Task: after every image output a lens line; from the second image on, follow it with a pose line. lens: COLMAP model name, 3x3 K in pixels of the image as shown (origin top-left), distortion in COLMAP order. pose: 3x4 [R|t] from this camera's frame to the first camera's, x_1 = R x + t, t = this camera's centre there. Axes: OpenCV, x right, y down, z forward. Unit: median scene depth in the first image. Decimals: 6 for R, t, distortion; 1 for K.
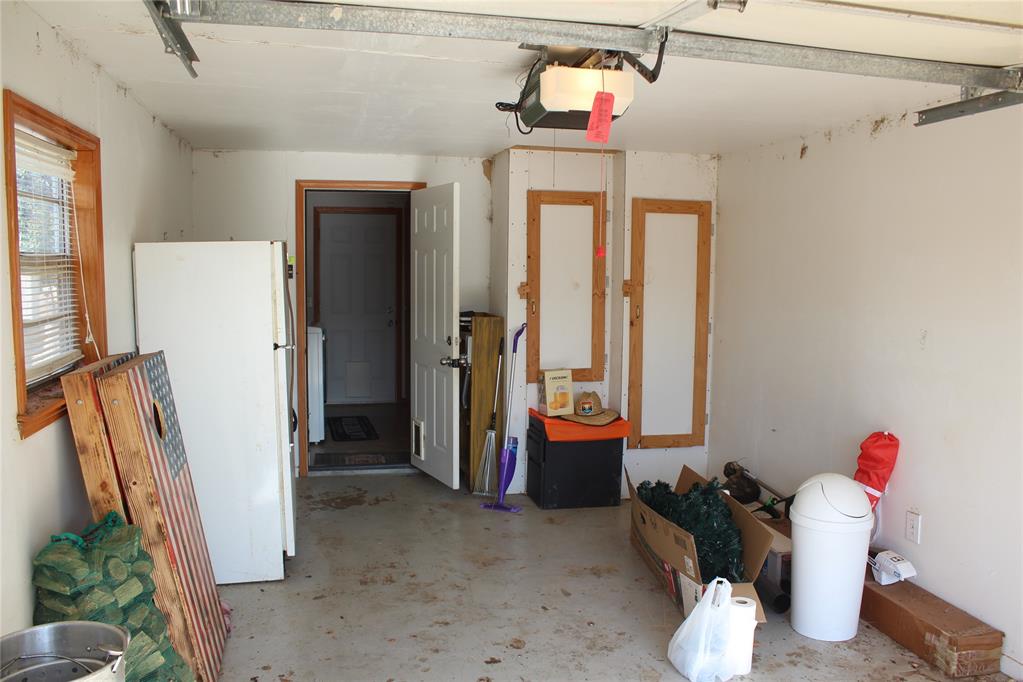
lens RADIAL K [[760.7, 0, 512.6], [0, 760.7, 349.7], [0, 0, 1]] dist [-0.102362, 0.067664]
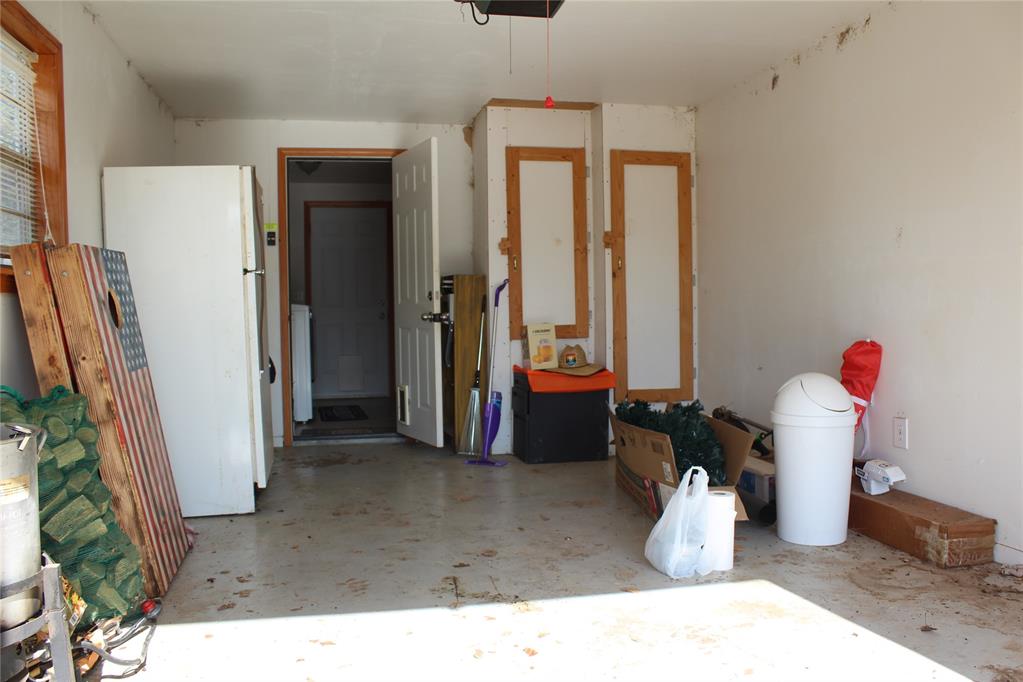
lens RADIAL K [[760.7, 0, 510.9], [0, 760.7, 343.9], [0, 0, 1]] dist [-0.102362, 0.067664]
pose [[0.999636, -0.025055, -0.009965, 0.043776], [0.024477, 0.998217, -0.054443, 0.155399], [0.011311, 0.054179, 0.998467, 0.020690]]
